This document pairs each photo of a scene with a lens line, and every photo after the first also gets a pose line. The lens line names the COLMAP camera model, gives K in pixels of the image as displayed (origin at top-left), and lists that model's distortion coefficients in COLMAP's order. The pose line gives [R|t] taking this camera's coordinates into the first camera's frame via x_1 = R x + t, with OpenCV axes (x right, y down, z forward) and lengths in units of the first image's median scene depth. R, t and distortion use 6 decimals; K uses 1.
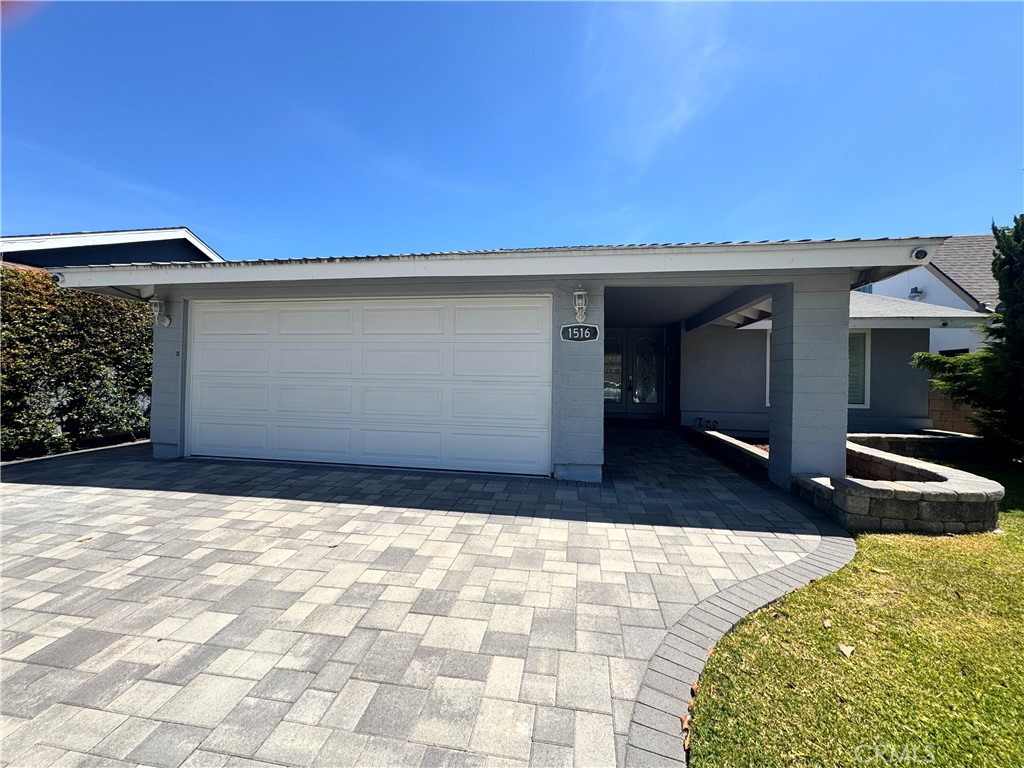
lens RADIAL K [[410.8, 0, 512.0], [0, 410.8, 387.2], [0, 0, 1]] dist [-0.004405, 0.000561]
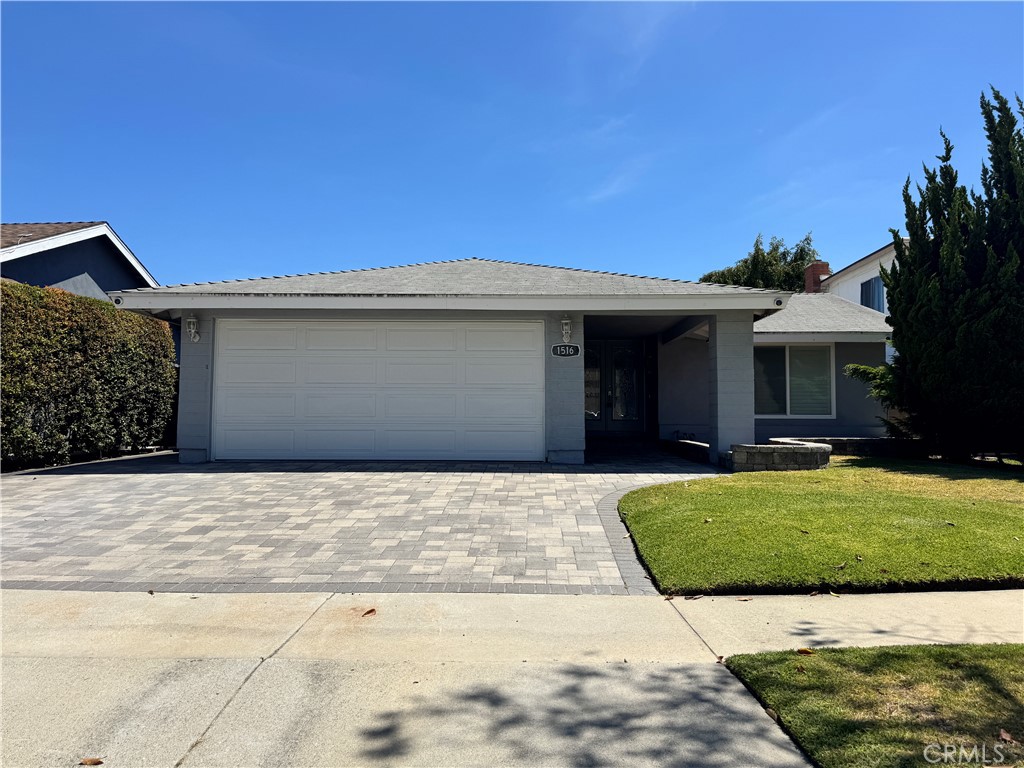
lens RADIAL K [[716.2, 0, 510.3], [0, 716.2, 387.5], [0, 0, 1]] dist [0.082146, 0.001928]
pose [[0.991273, -0.006649, 0.131656, -0.305746], [0.014105, 0.998344, -0.055779, 0.109595], [-0.131067, 0.057149, 0.989725, -1.210655]]
